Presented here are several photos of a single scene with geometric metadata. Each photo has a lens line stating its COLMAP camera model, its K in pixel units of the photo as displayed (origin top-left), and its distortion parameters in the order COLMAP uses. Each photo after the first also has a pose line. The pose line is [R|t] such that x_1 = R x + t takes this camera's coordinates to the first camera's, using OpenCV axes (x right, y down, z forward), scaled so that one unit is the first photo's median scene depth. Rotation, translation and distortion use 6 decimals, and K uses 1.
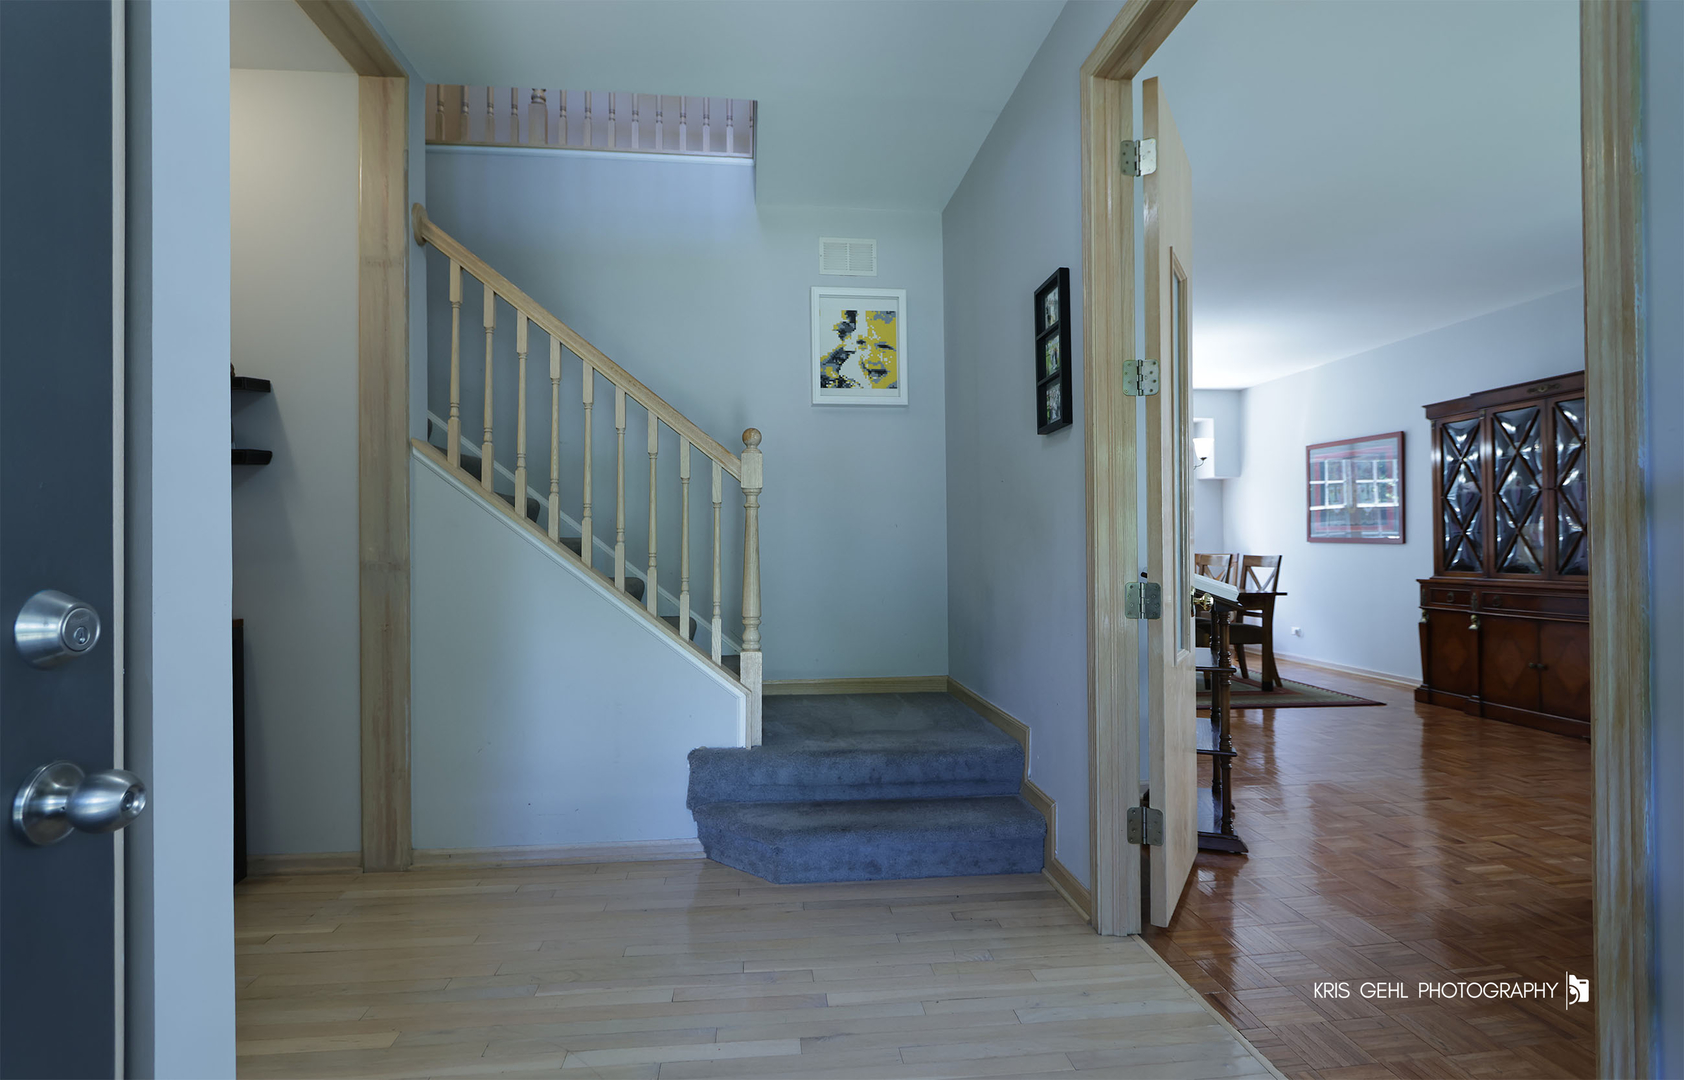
lens RADIAL K [[821.8, 0, 833.0], [0, 821.8, 535.7], [0, 0, 1]] dist [-0.002163, -0.000593]
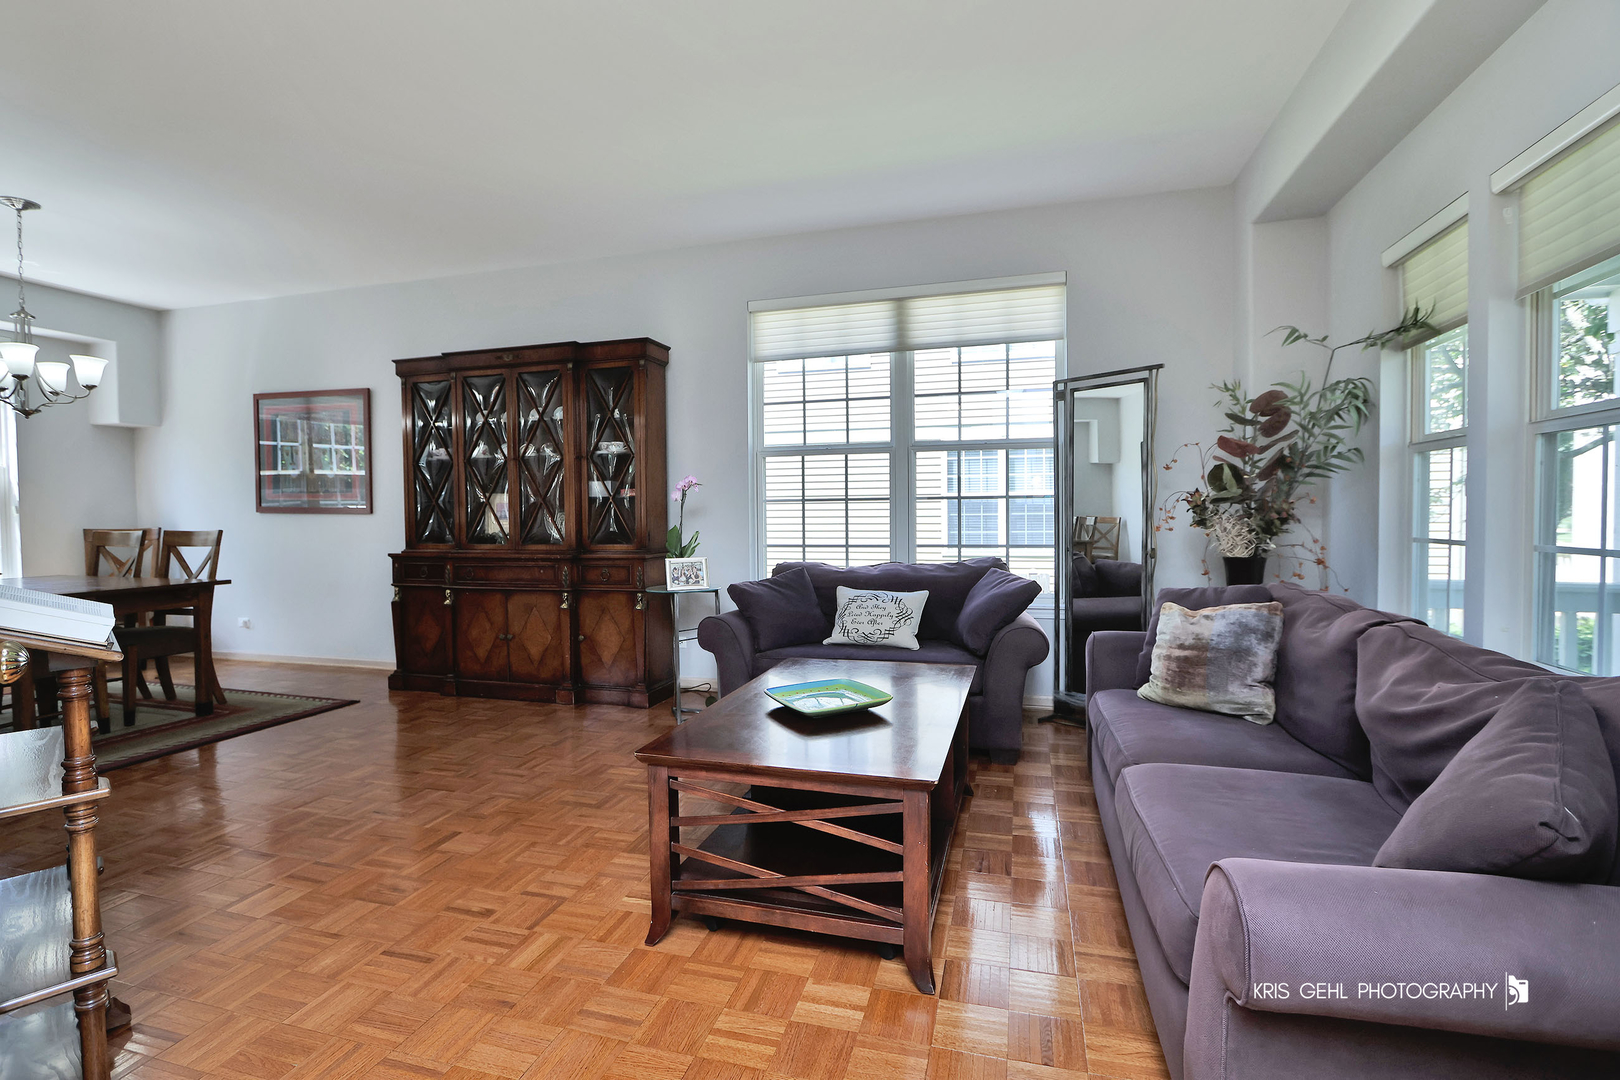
lens RADIAL K [[755.1, 0, 801.4], [0, 755.1, 531.3], [0, 0, 1]] dist [-0.003323, 0.000329]
pose [[0.407521, -0.025283, 0.912846, 0.141015], [-0.006040, 0.999520, 0.030380, 0.000824], [-0.913176, -0.017894, 0.407172, 0.250091]]
